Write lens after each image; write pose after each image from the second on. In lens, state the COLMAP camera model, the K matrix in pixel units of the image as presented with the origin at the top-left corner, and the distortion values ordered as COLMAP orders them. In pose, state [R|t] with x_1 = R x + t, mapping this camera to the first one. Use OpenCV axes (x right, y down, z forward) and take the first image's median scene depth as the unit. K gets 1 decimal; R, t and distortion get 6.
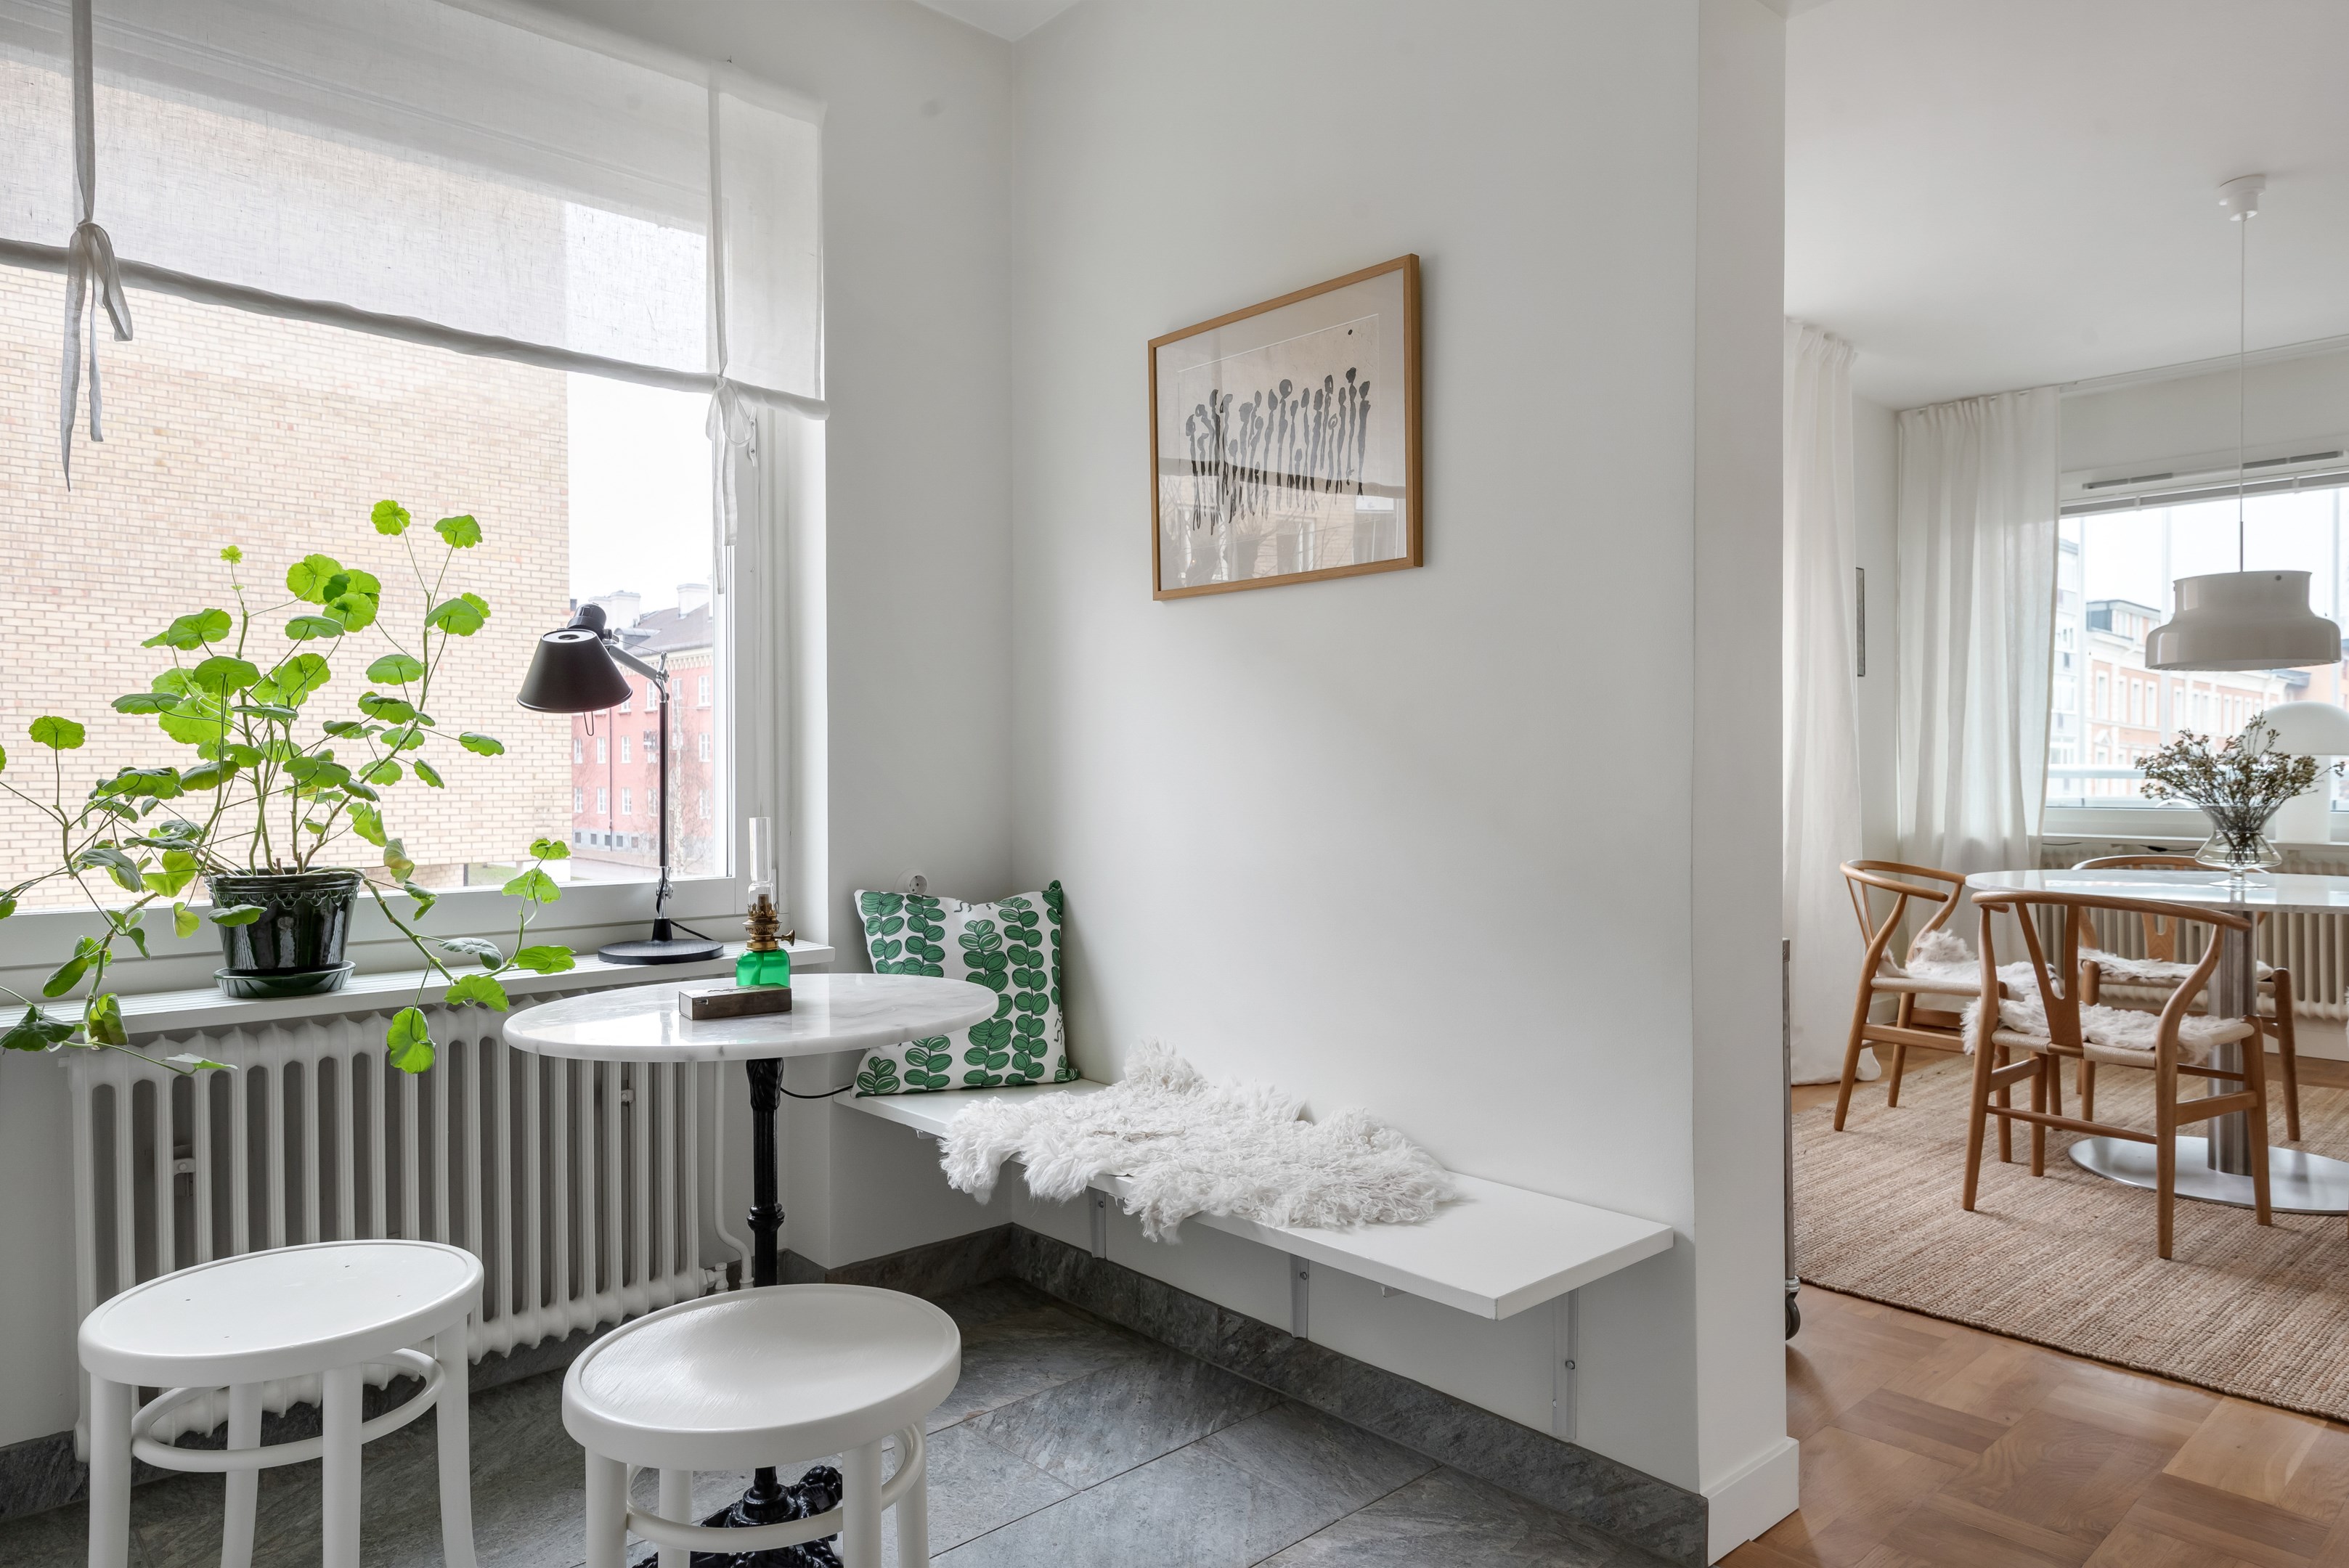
lens RADIAL K [[1444.6, 0, 1199.4], [0, 1444.6, 778.0], [0, 0, 1]] dist [0.022661, -0.012836]
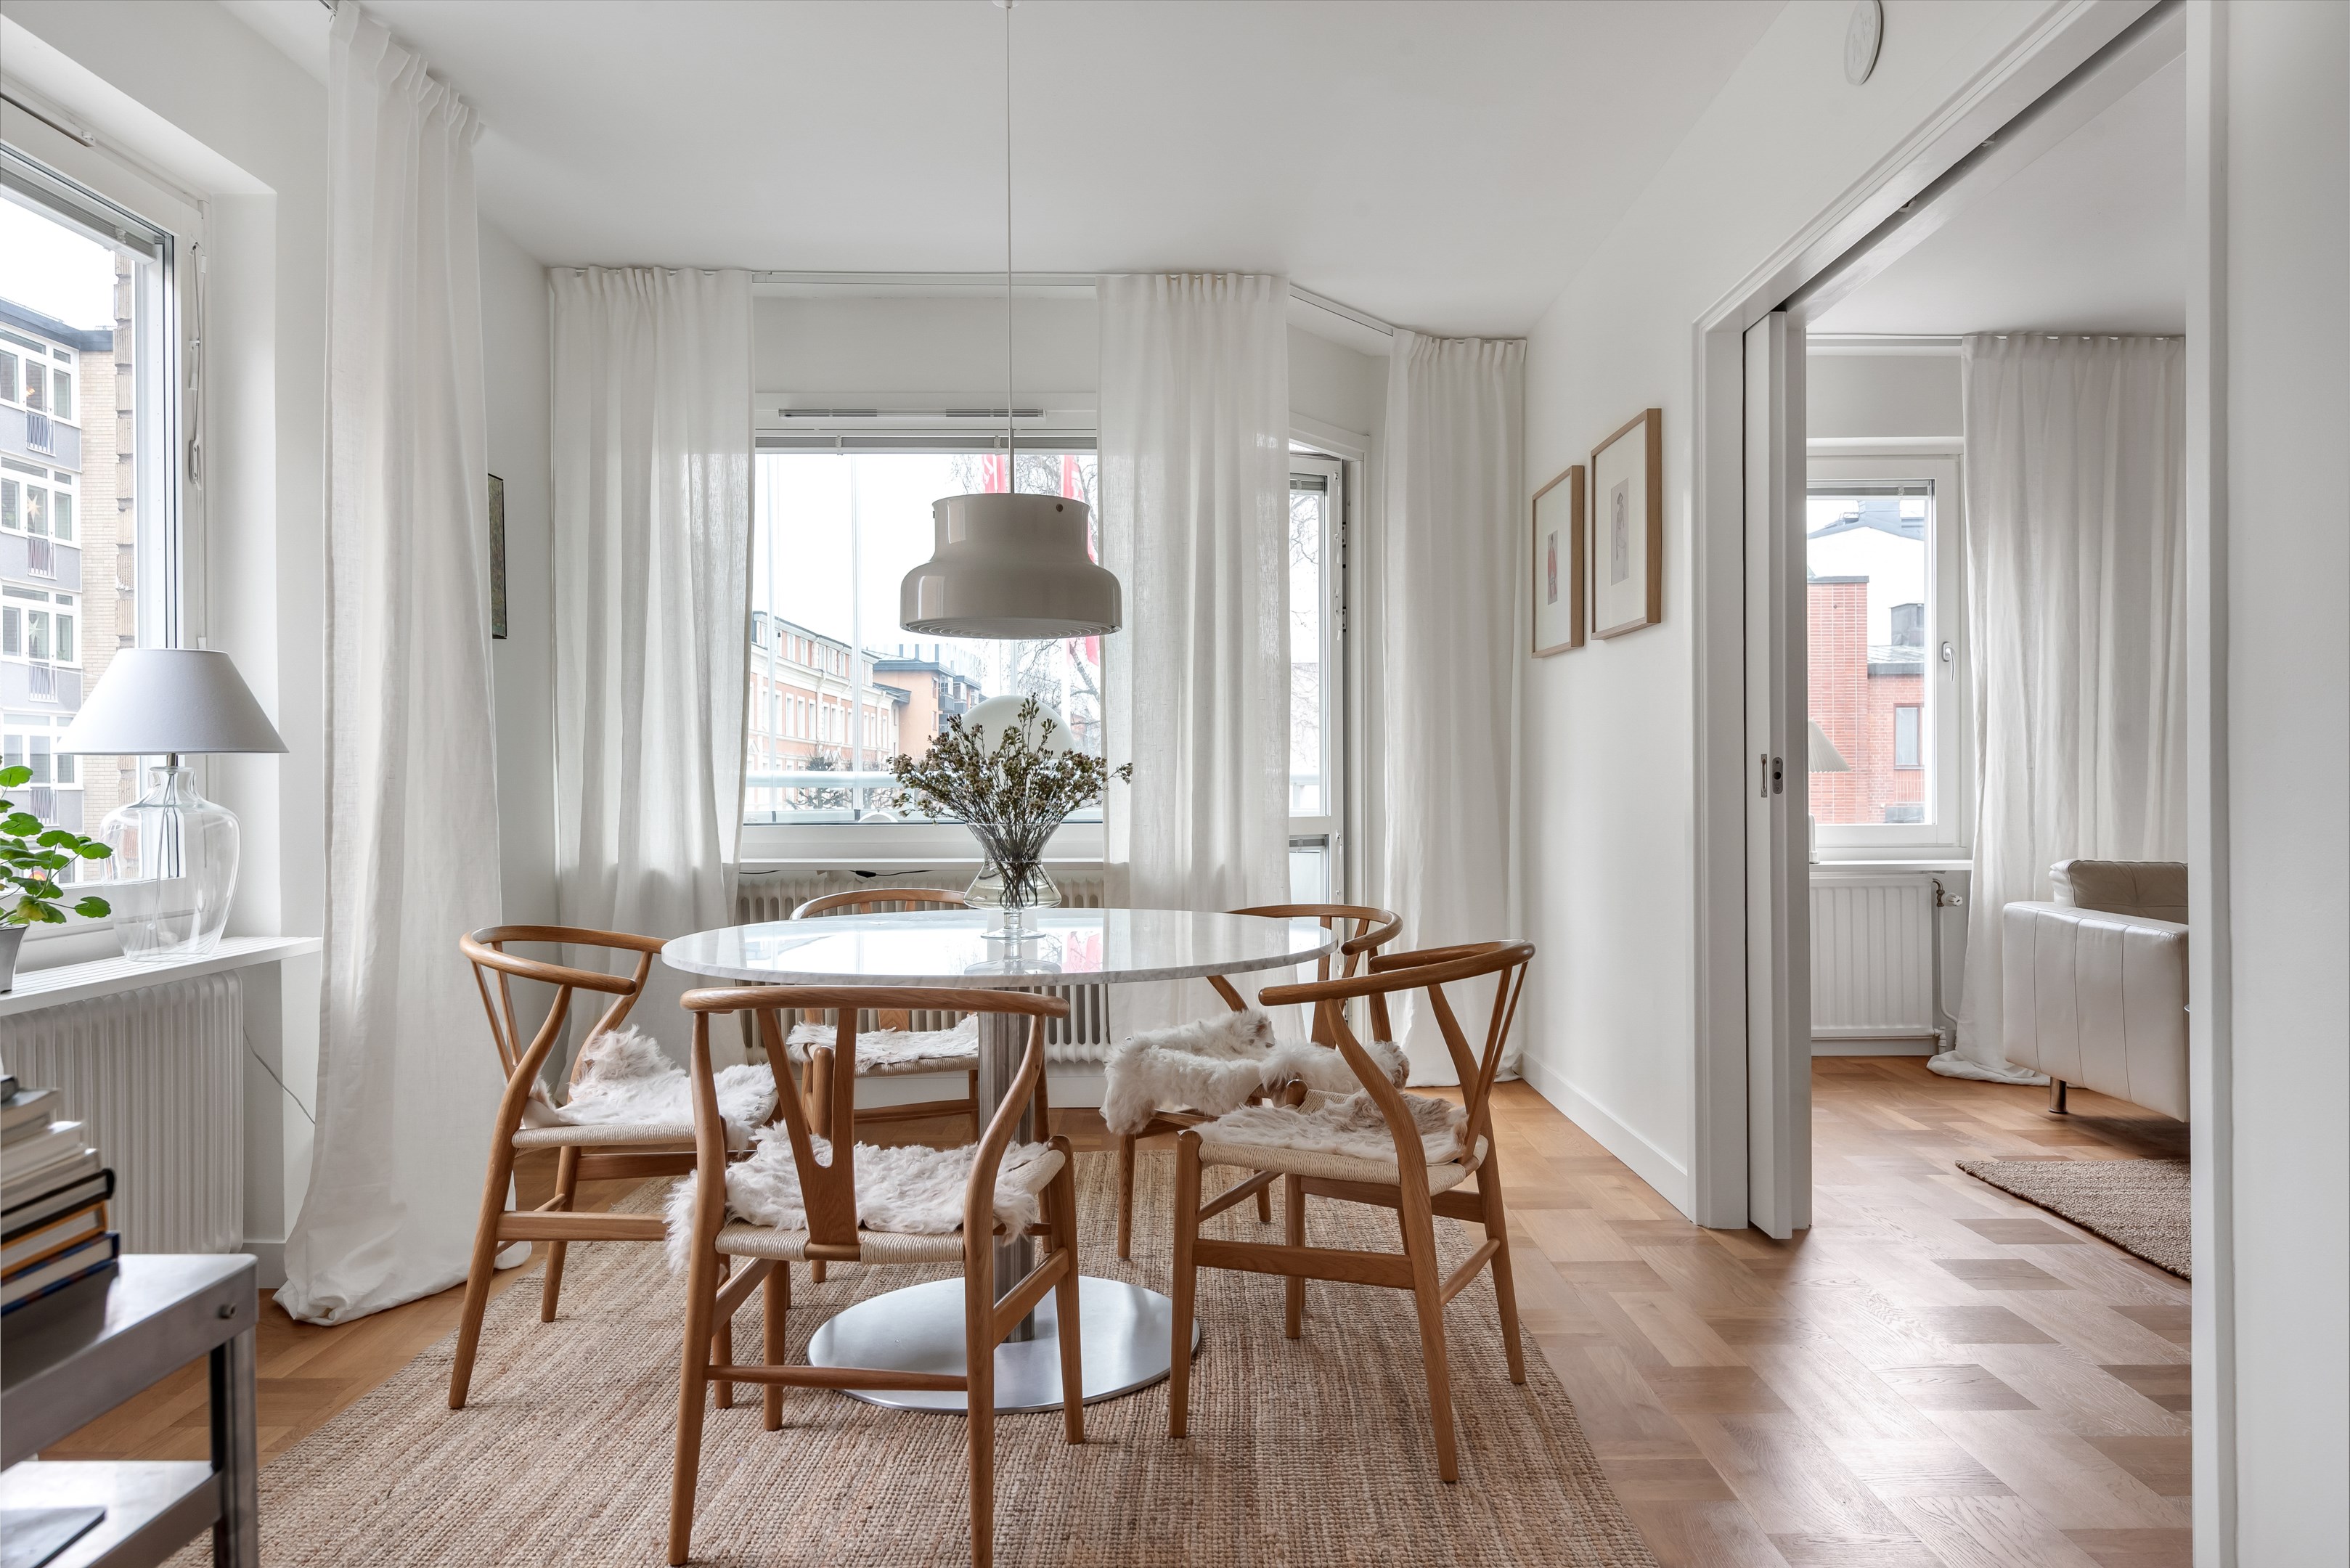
lens RADIAL K [[1585.3, 0, 1193.4], [0, 1585.3, 783.2], [0, 0, 1]] dist [0.018068, -0.004257]
pose [[0.675111, -0.008003, 0.737672, 0.170162], [0.009945, 0.999949, 0.001747, -0.001341], [-0.737649, 0.006157, 0.675157, 0.351604]]
